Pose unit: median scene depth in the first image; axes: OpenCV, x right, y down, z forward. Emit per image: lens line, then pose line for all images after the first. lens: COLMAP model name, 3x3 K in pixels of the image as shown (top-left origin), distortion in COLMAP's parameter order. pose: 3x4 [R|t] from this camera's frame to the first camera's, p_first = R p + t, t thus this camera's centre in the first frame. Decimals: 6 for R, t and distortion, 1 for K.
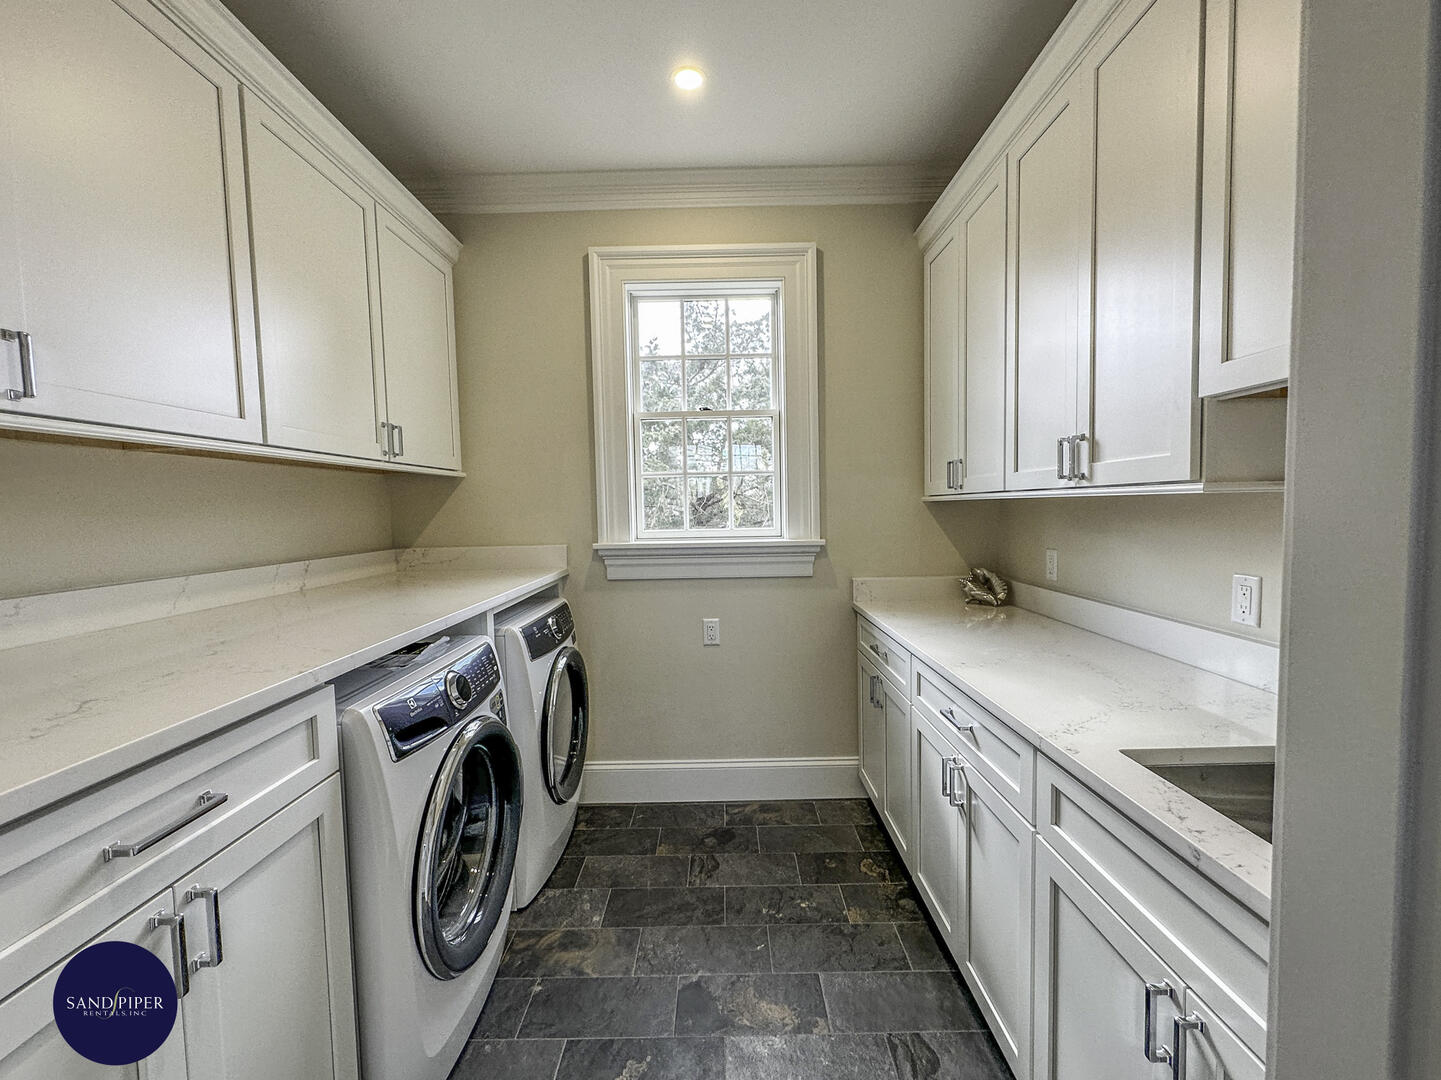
lens RADIAL K [[595.7, 0, 720.9], [0, 595.7, 541.5], [0, 0, 1]] dist [0.009610, -0.000105]
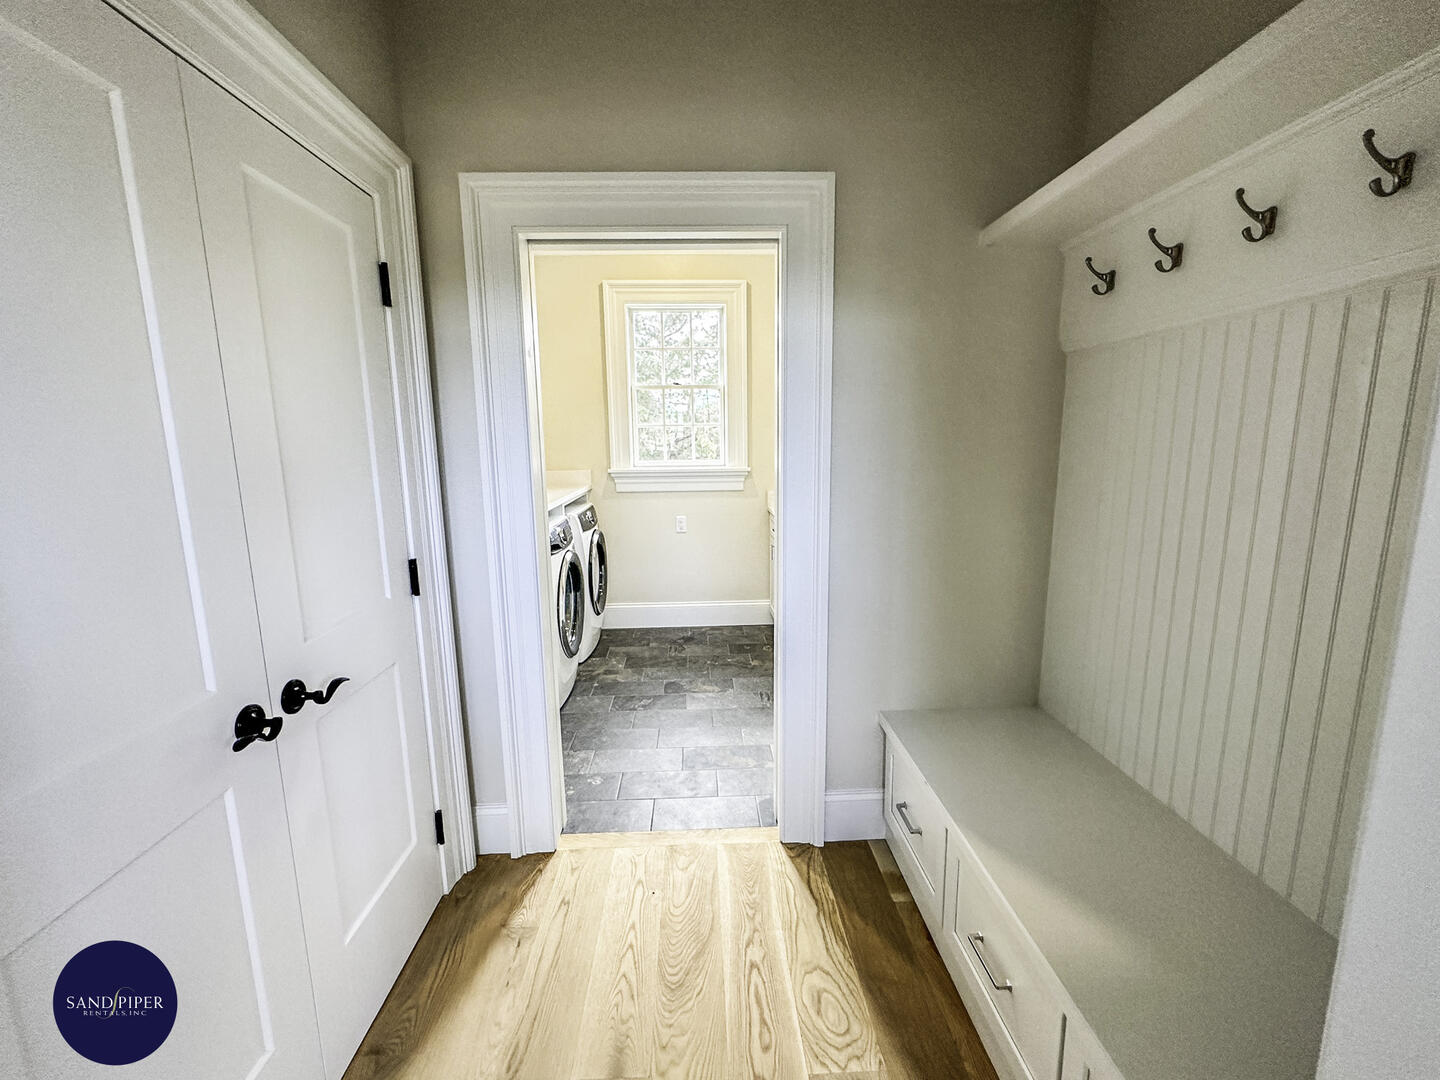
lens RADIAL K [[595.3, 0, 718.1], [0, 595.3, 536.1], [0, 0, 1]] dist [0.009610, -0.000105]
pose [[0.999158, 0.001061, 0.041006, 0.020947], [-0.005513, 0.994070, 0.108606, 0.007450], [-0.040648, -0.108741, 0.993239, -0.700706]]
